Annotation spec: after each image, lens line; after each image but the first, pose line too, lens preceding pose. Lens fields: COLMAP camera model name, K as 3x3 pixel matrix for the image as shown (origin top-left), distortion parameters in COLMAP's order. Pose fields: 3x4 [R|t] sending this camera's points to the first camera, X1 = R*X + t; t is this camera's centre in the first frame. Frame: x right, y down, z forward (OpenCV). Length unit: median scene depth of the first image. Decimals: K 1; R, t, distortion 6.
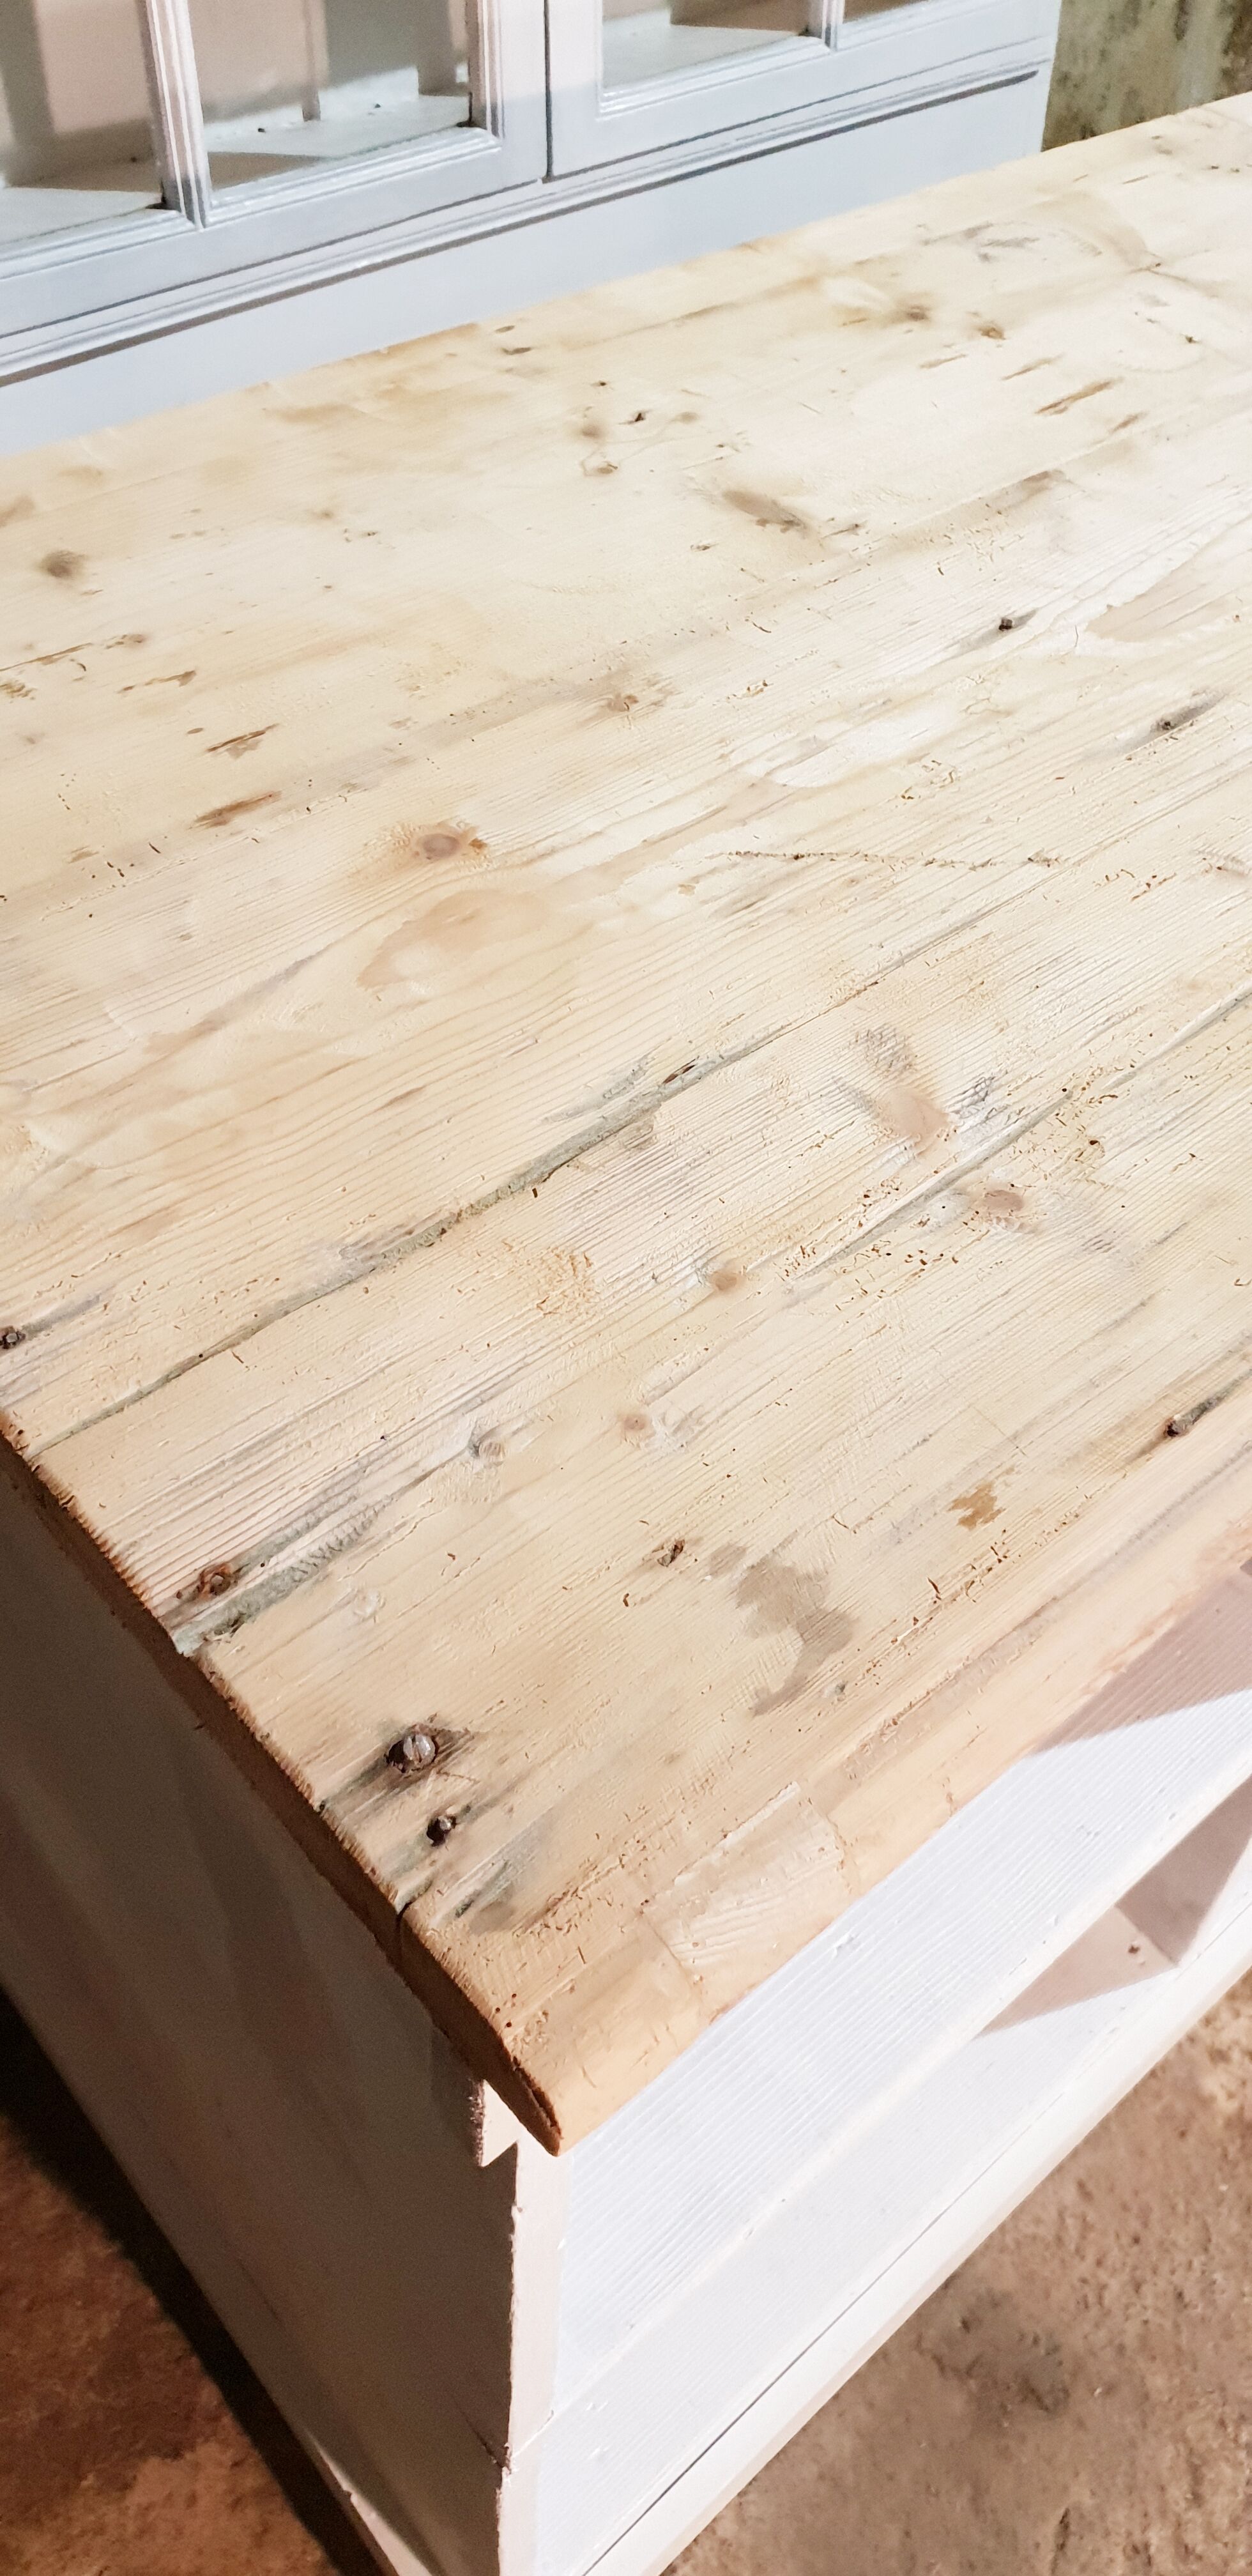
lens RADIAL K [[1998.5, 0, 656.9], [0, 1998.5, 1270.7], [0, 0, 1]] dist [0.024231, 0.001900]
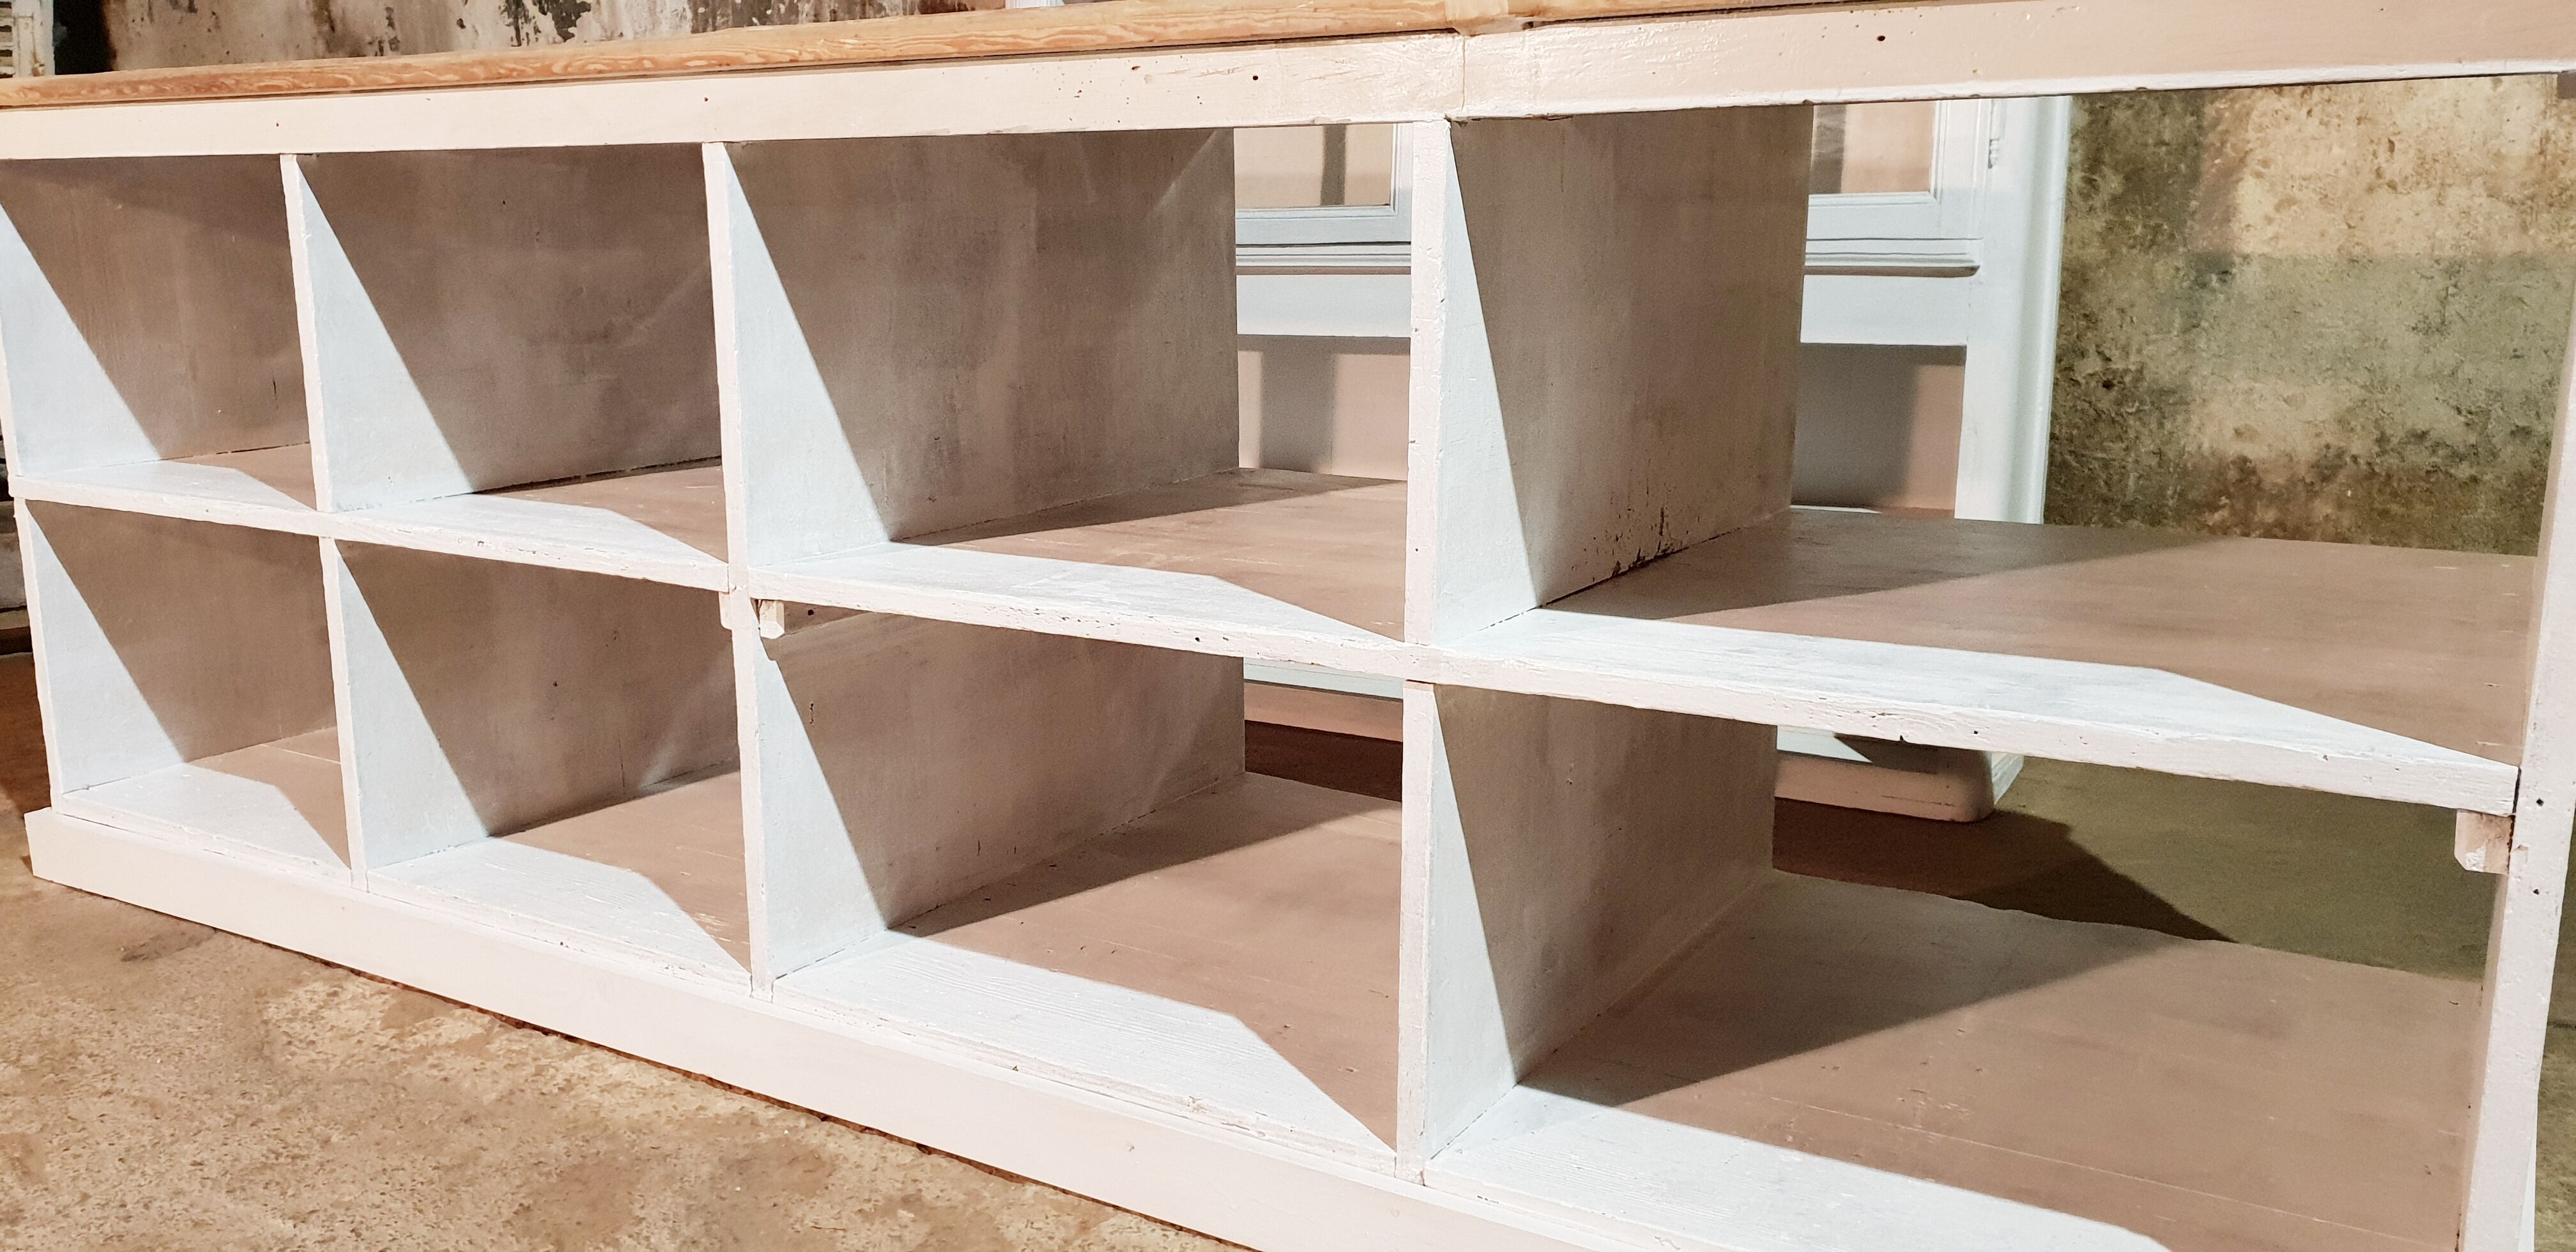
lens RADIAL K [[1980.7, 0, 1306.6], [0, 1980.7, 623.5], [0, 0, 1]] dist [0.013173, 0.012521]
pose [[0.288169, 0.137092, -0.947715, 2.537103], [-0.686358, 0.719704, -0.104590, -0.179639], [0.667736, 0.680611, 0.301491, 1.203665]]
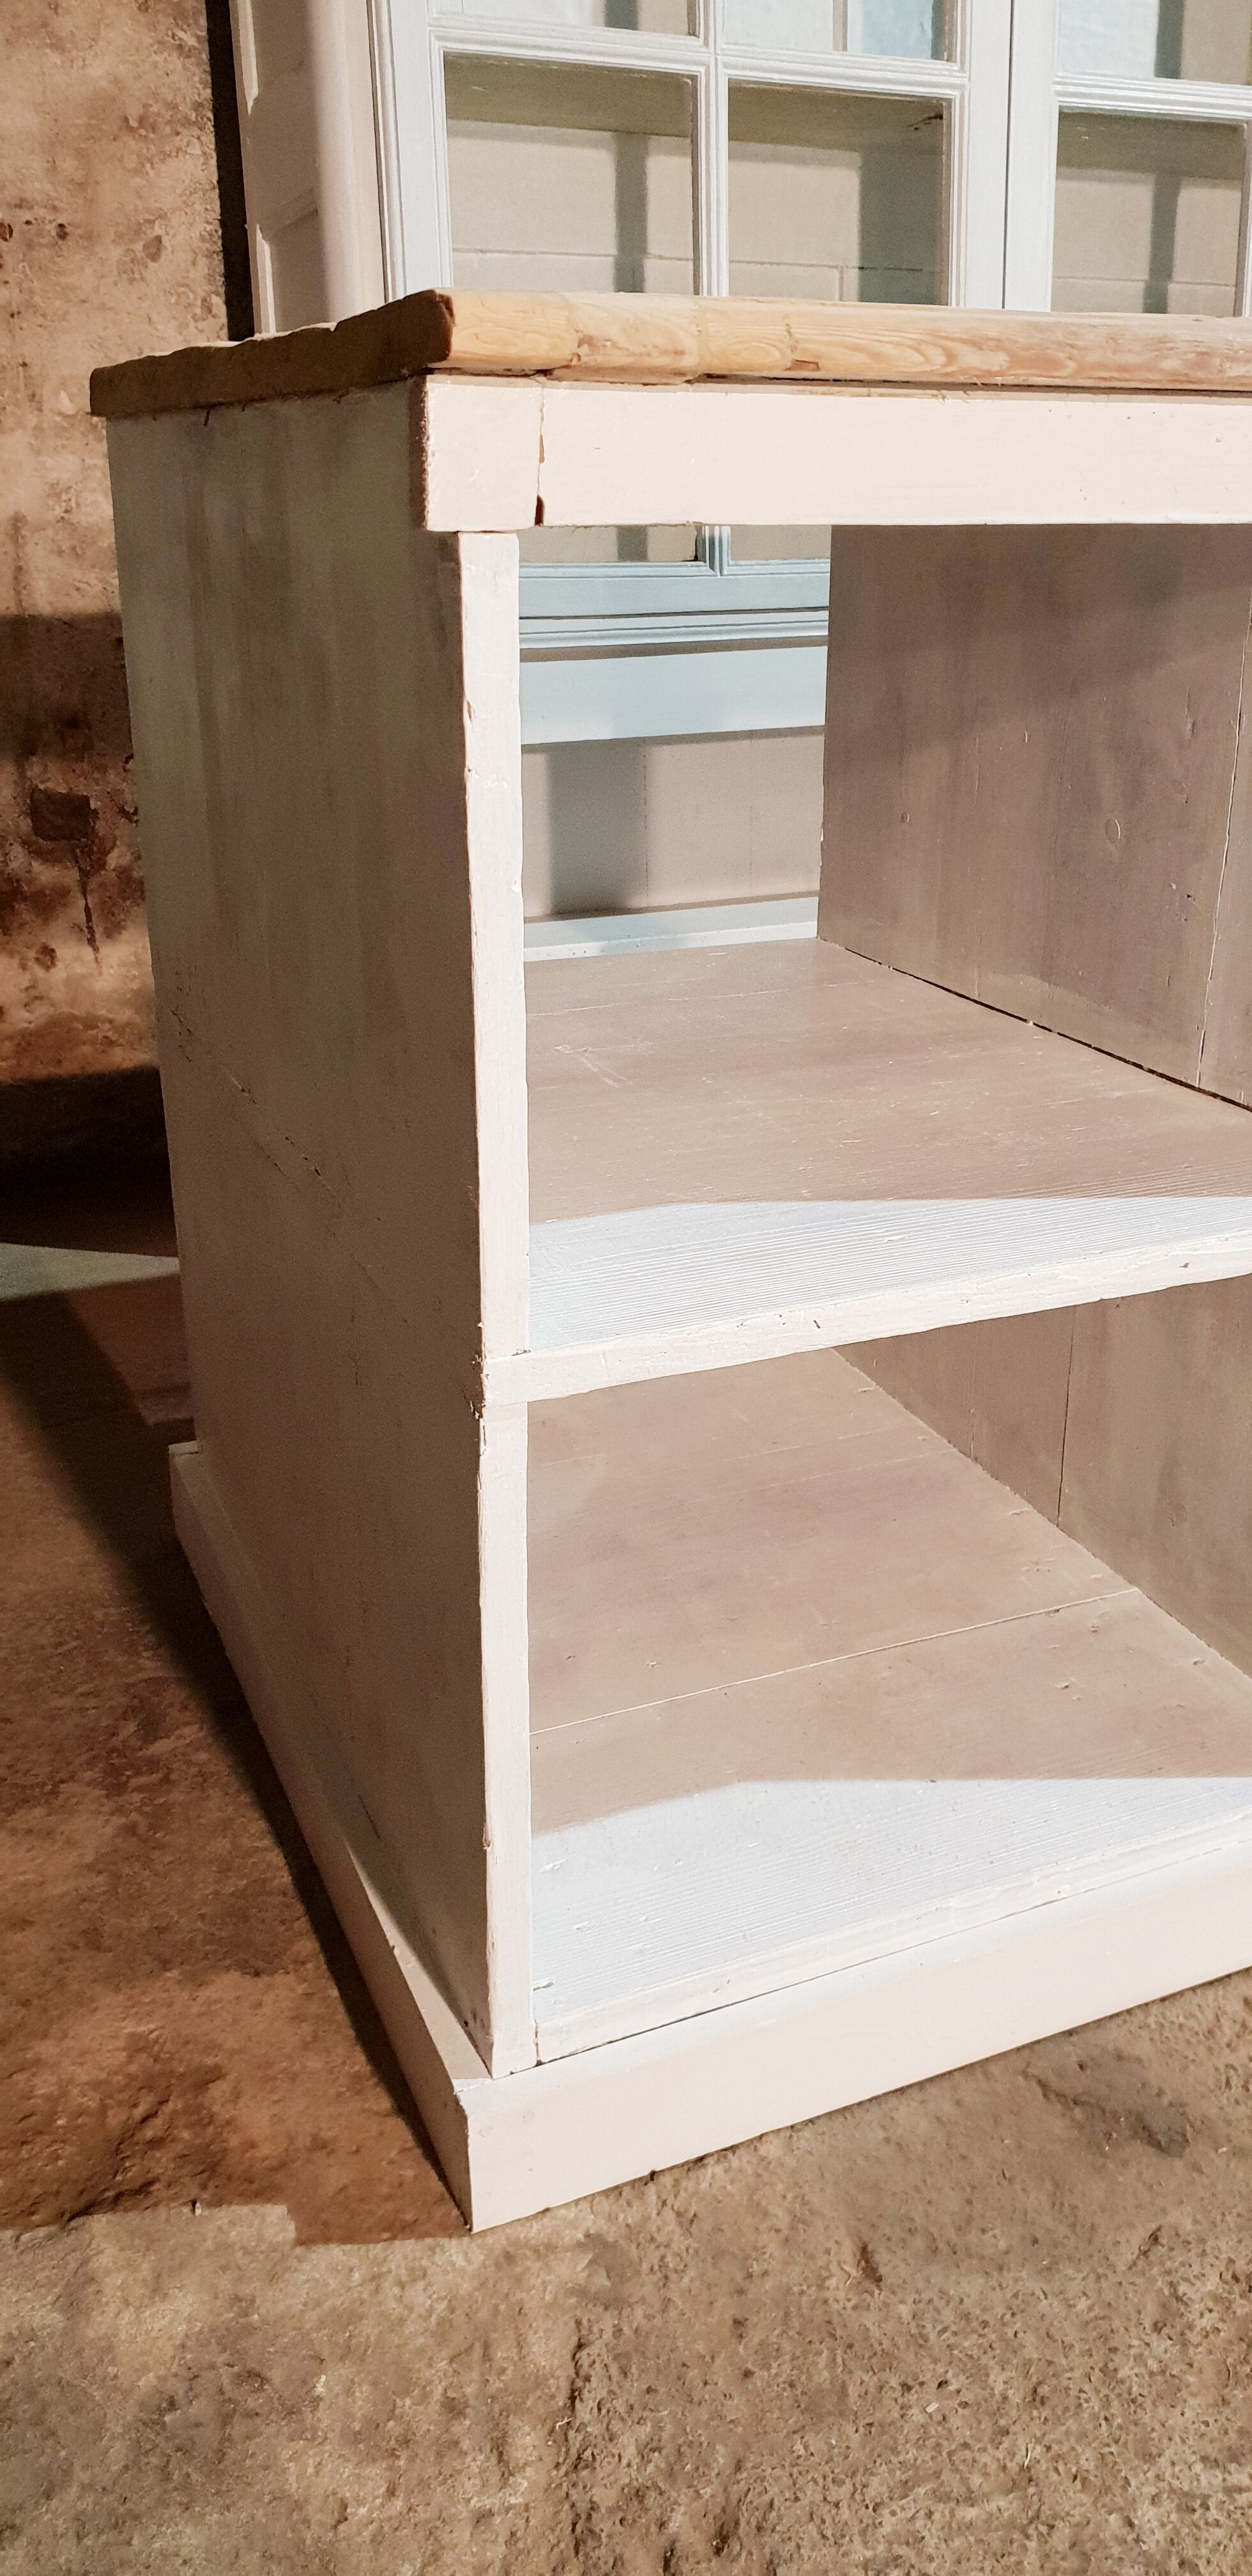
lens RADIAL K [[2039.5, 0, 648.6], [0, 2039.5, 1254.7], [0, 0, 1]] dist [-0.021930, 0.070865]
pose [[0.950941, 0.055835, -0.304292, 0.287137], [-0.188243, 0.884974, -0.425894, 0.798093], [0.245510, 0.462281, 0.852069, 0.014696]]
